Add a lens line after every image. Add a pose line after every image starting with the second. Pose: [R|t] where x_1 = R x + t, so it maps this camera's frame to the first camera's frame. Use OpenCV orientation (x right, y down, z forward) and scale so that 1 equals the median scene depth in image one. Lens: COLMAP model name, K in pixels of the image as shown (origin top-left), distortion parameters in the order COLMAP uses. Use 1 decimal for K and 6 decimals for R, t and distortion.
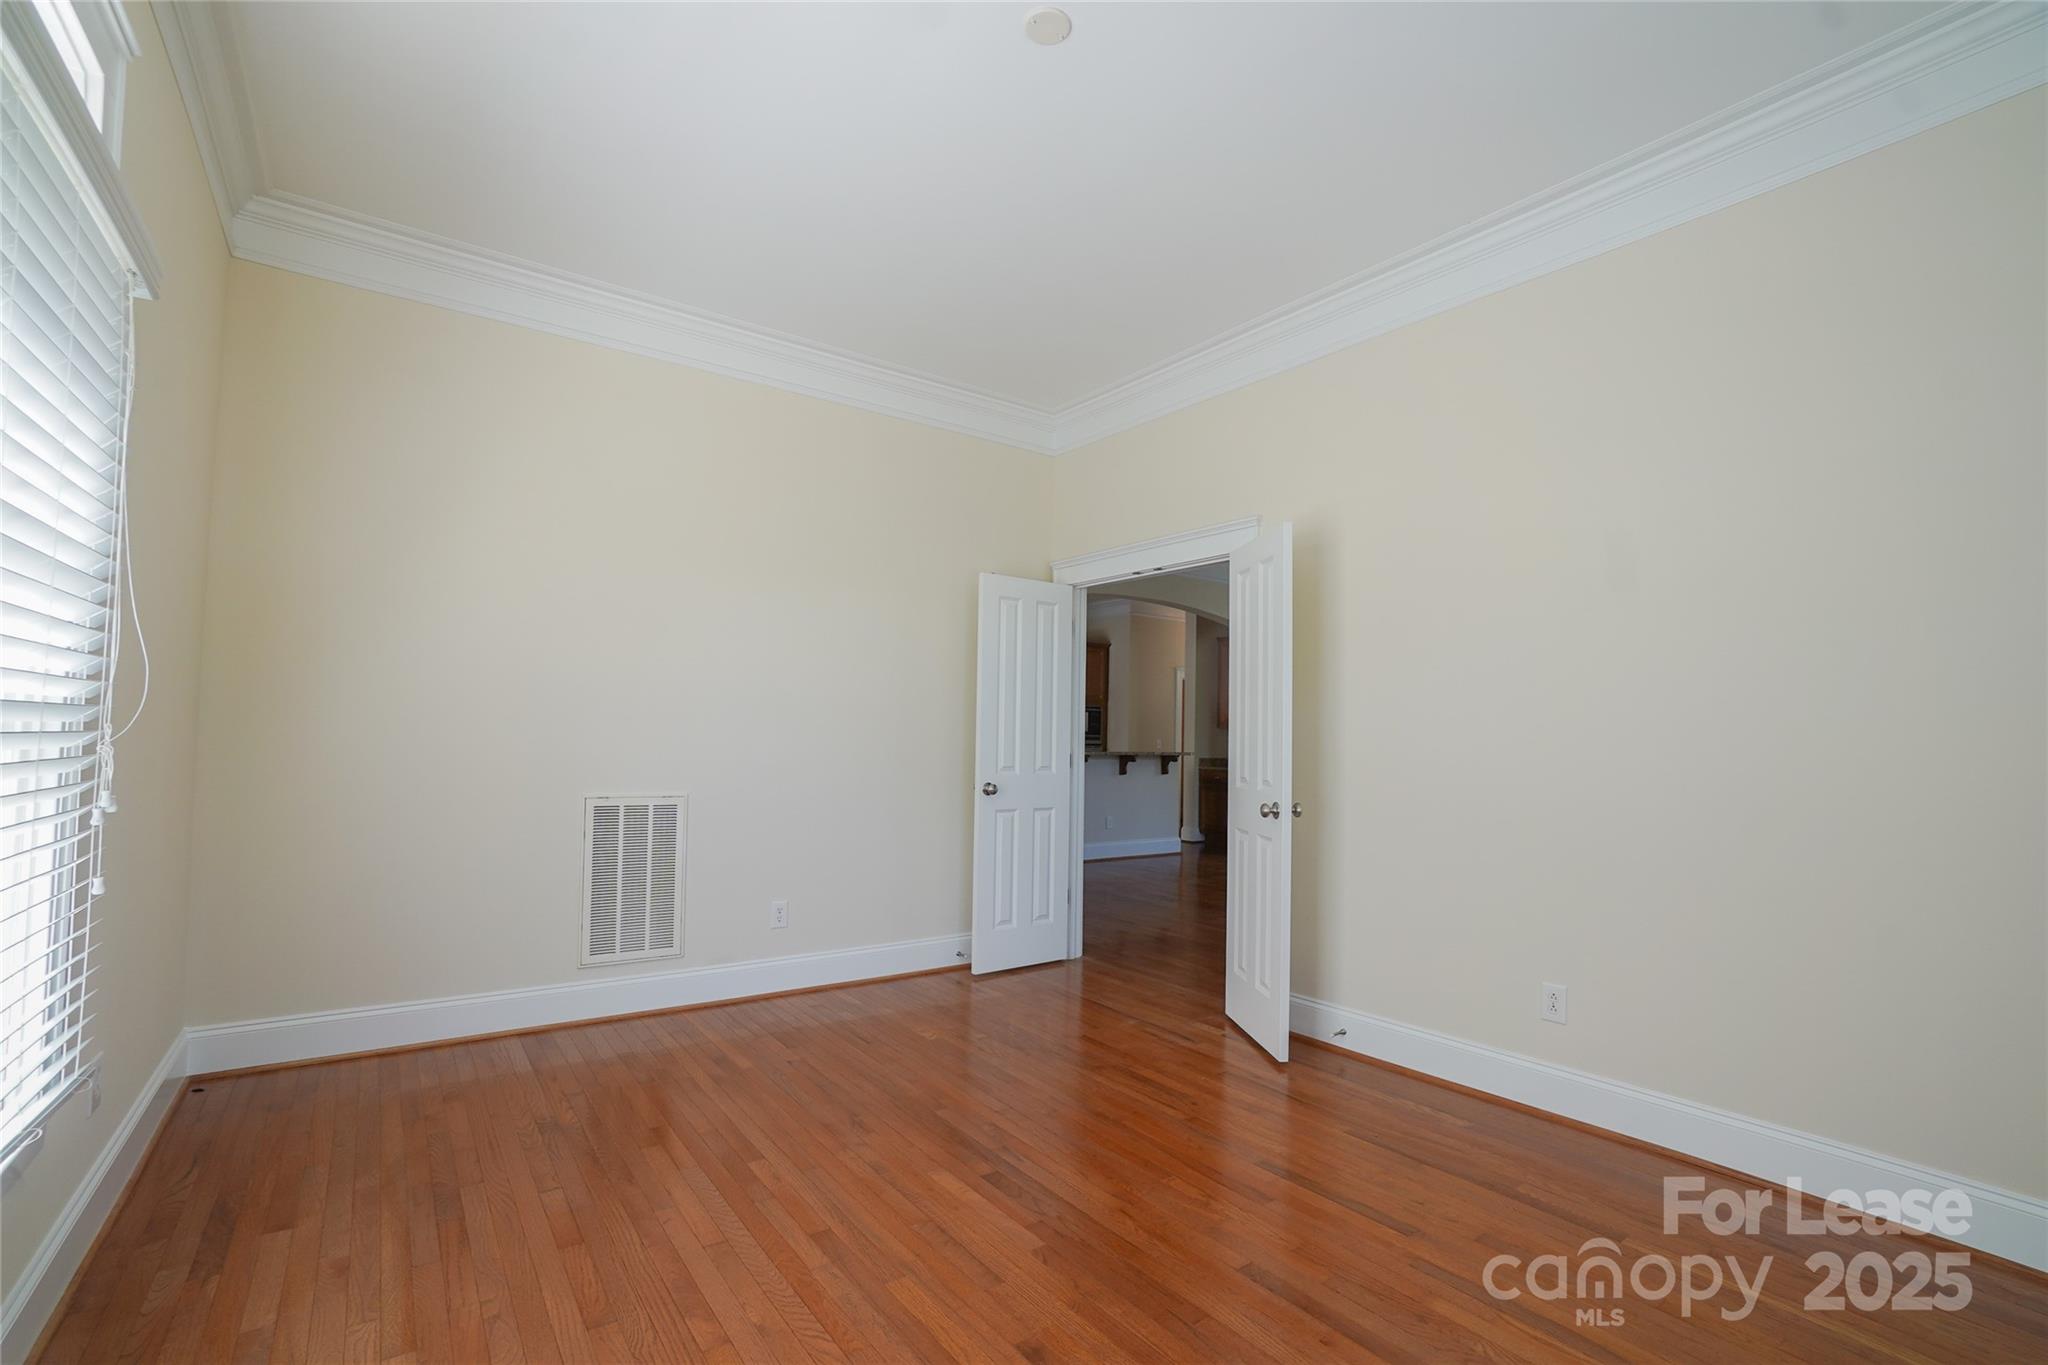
lens RADIAL K [[899.6, 0, 1016.1], [0, 899.6, 695.0], [0, 0, 1]] dist [-0.059693, 0.018387]
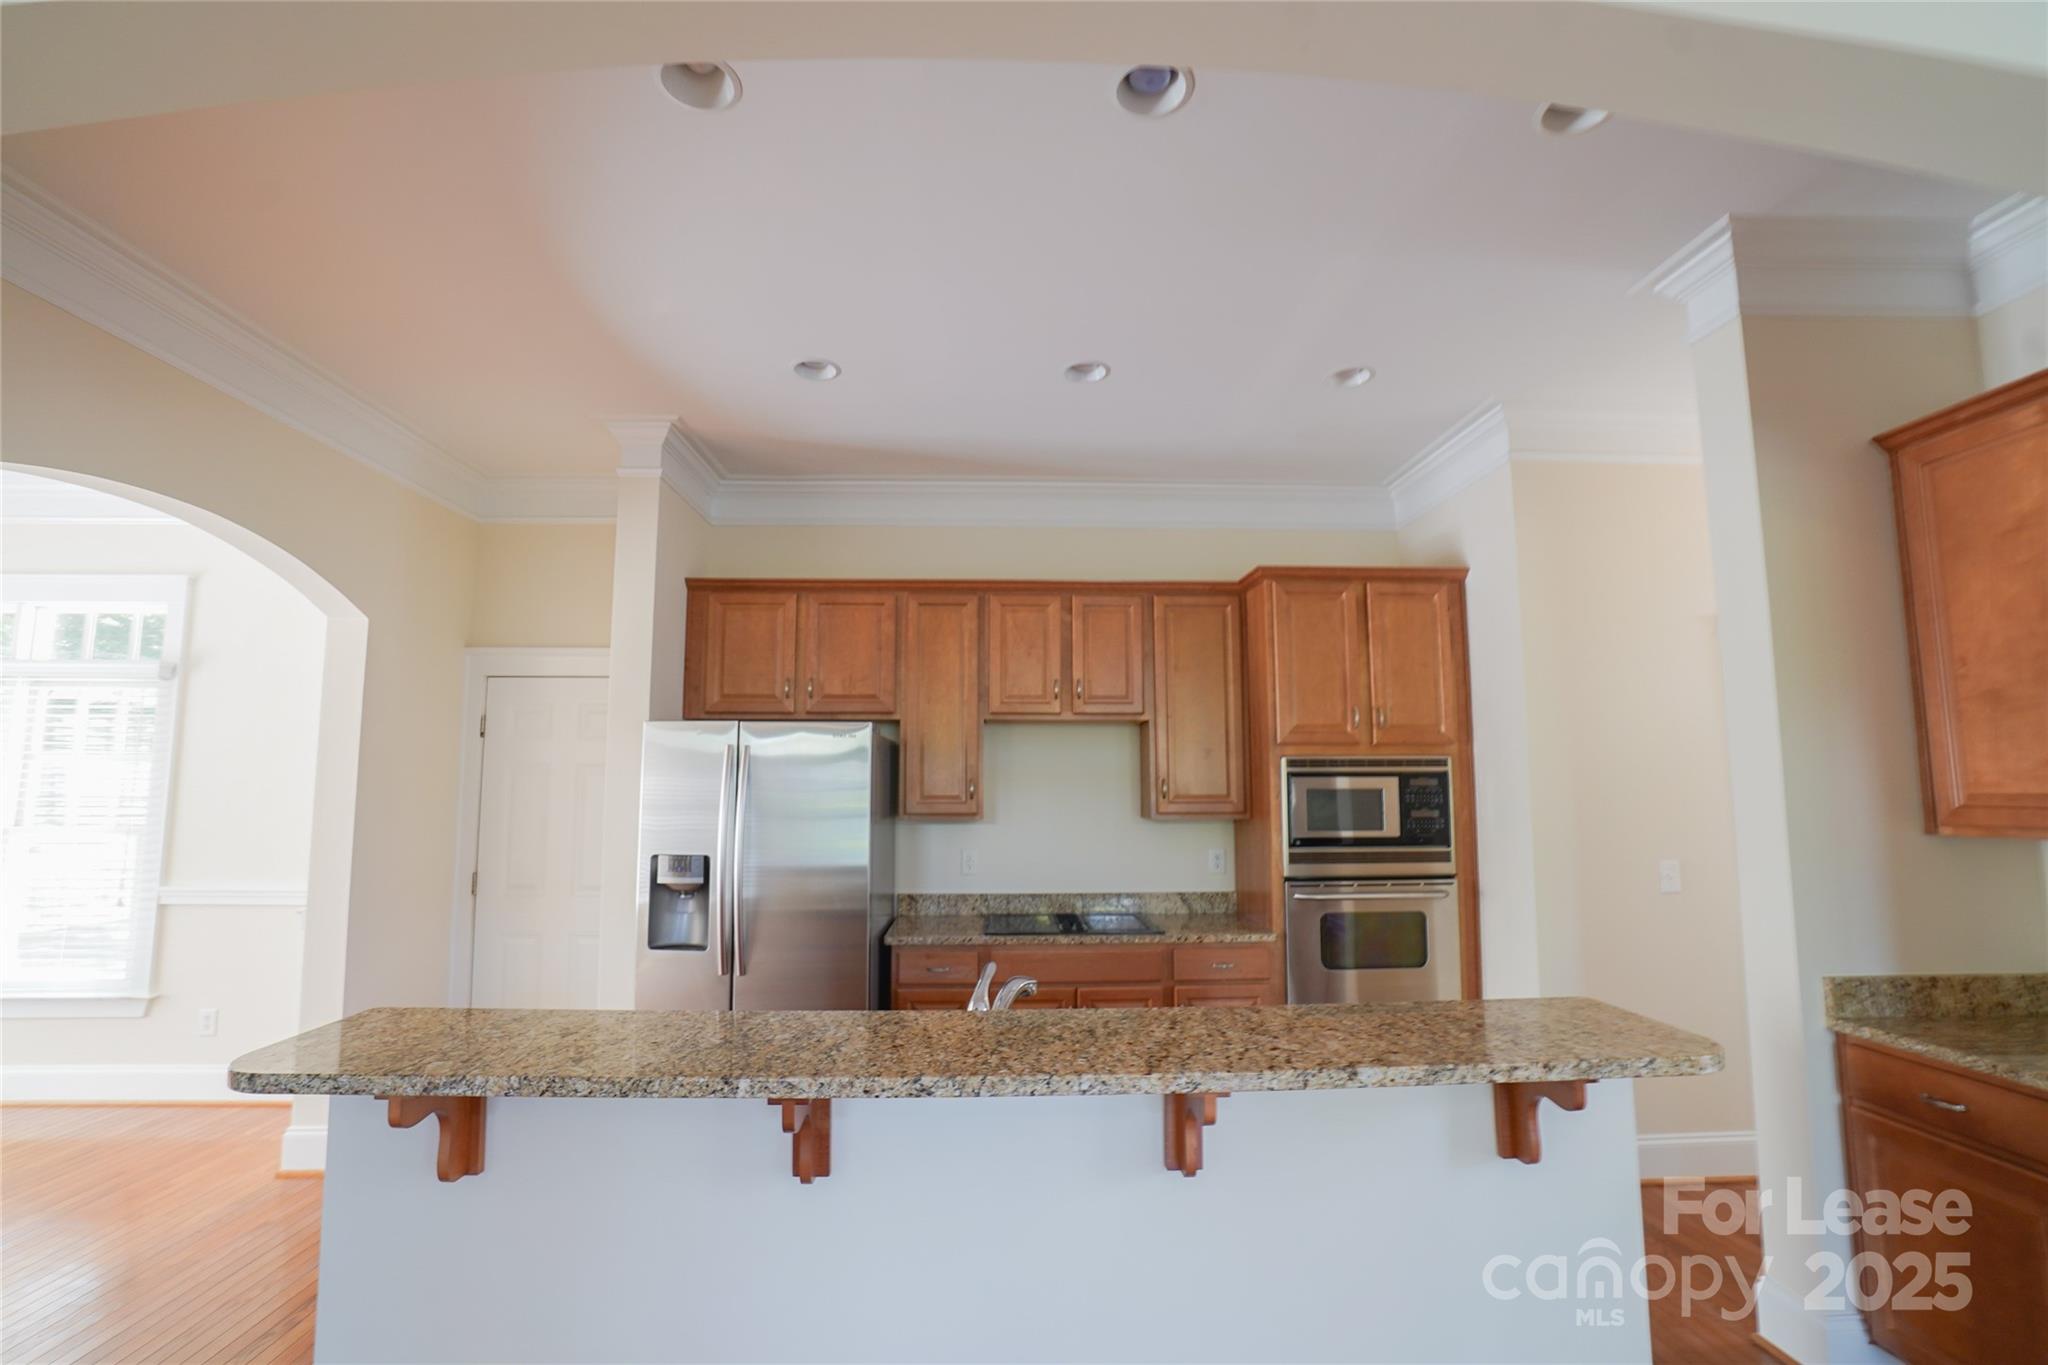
lens RADIAL K [[899.6, 0, 1016.1], [0, 899.6, 695.0], [0, 0, 1]] dist [-0.059693, 0.018387]
pose [[0.835295, -0.085709, -0.543081, 0.158826], [0.043558, 0.994986, -0.090035, 0.011820], [0.548074, 0.051550, 0.834840, 0.713570]]
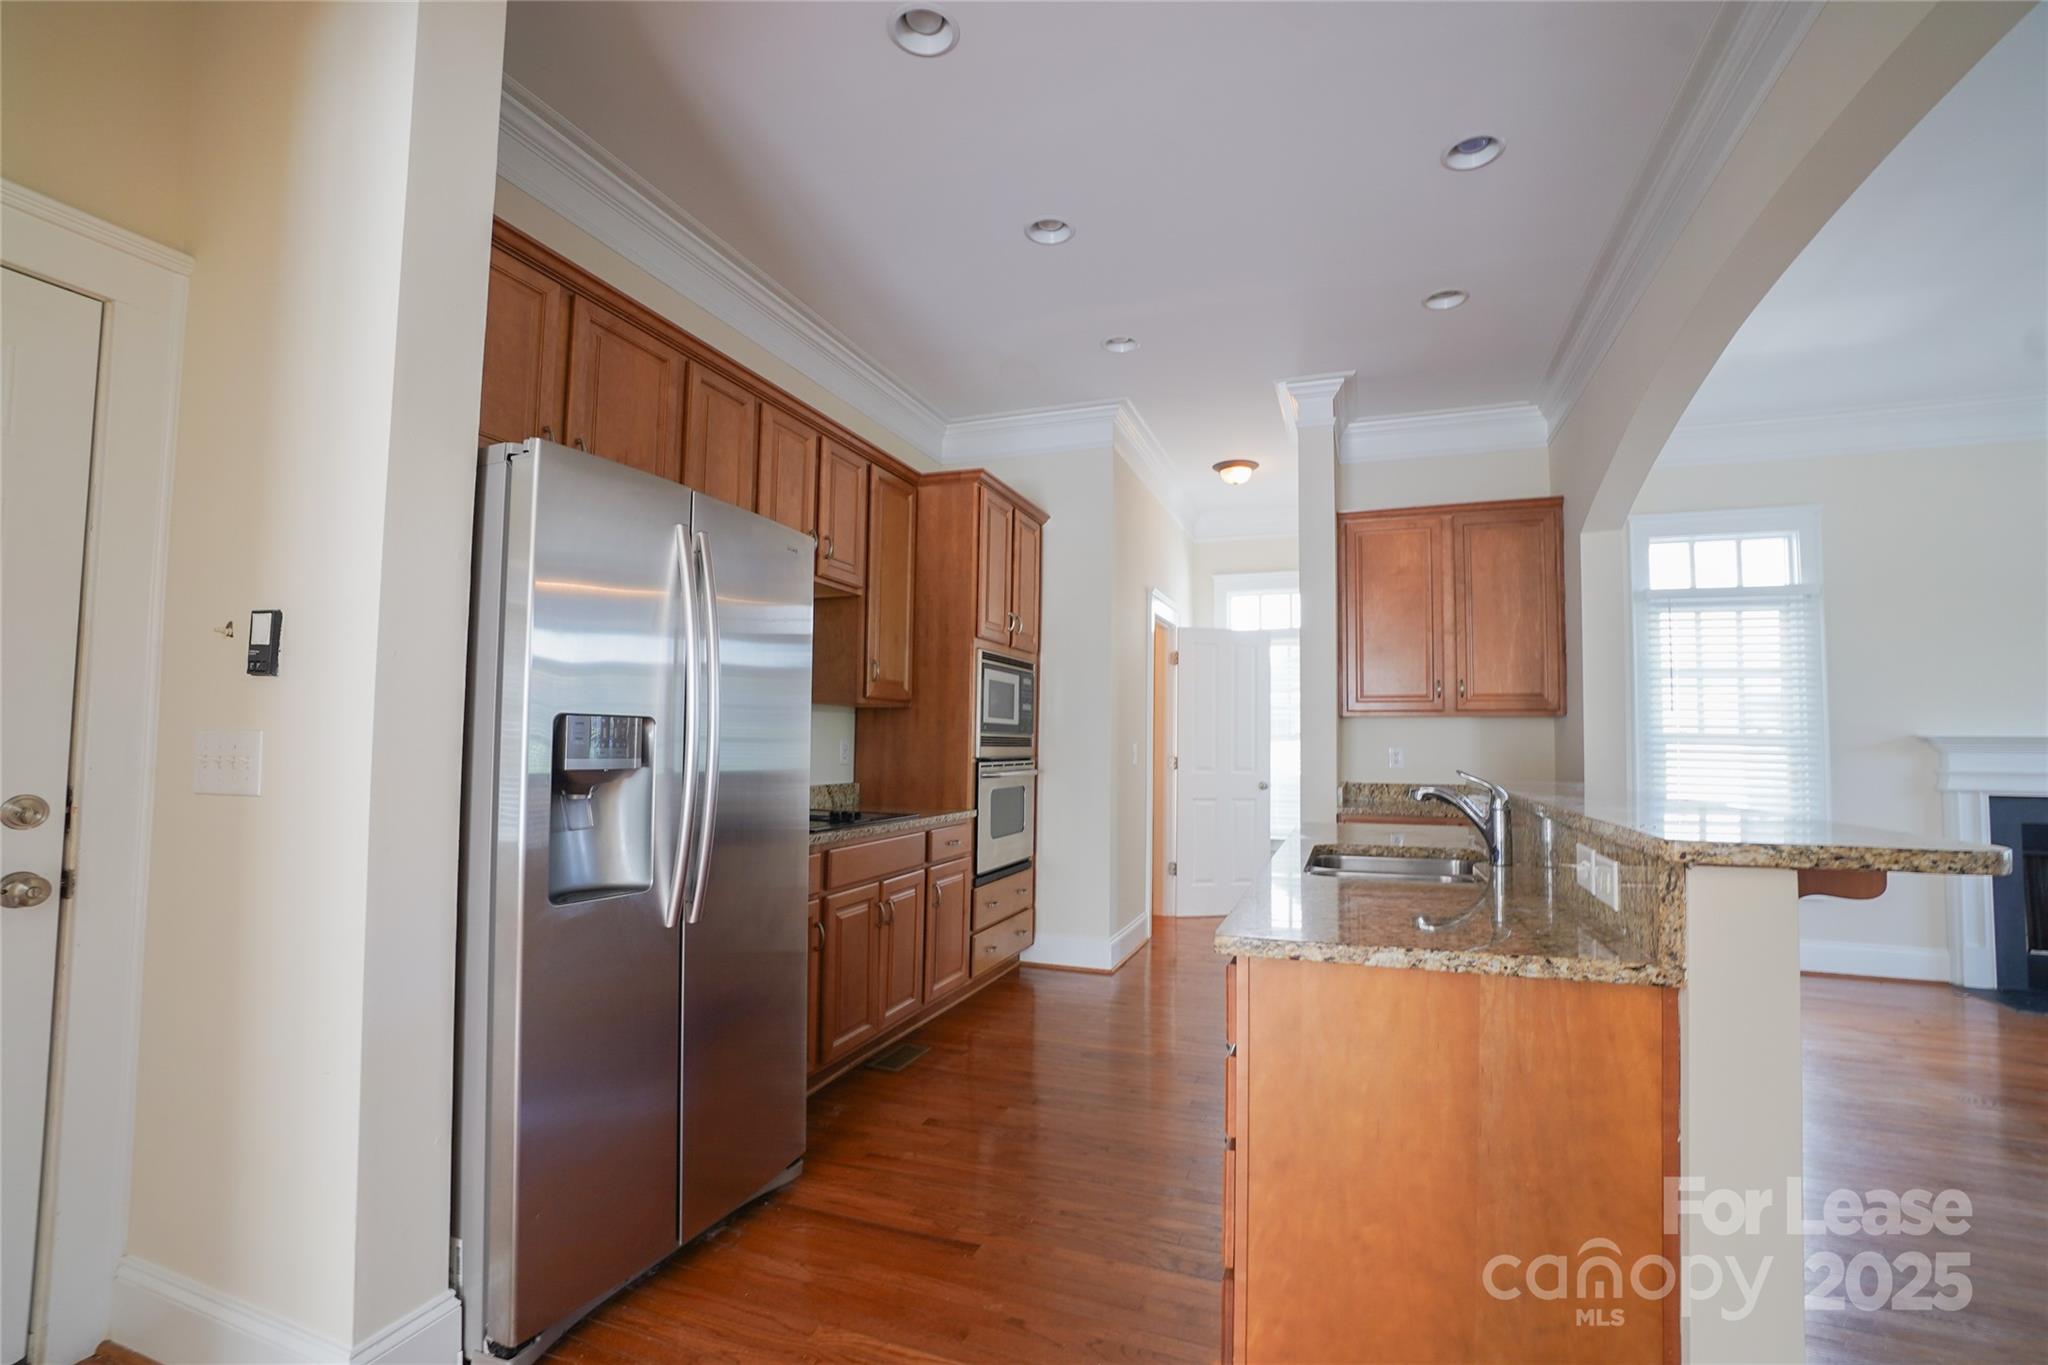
lens RADIAL K [[899.6, 0, 1016.1], [0, 899.6, 695.0], [0, 0, 1]] dist [-0.059693, 0.018387]
pose [[0.825434, 0.013974, 0.564326, -0.142792], [-0.009964, 0.999898, -0.010185, 0.031801], [-0.564411, 0.002784, 0.825489, 0.738055]]
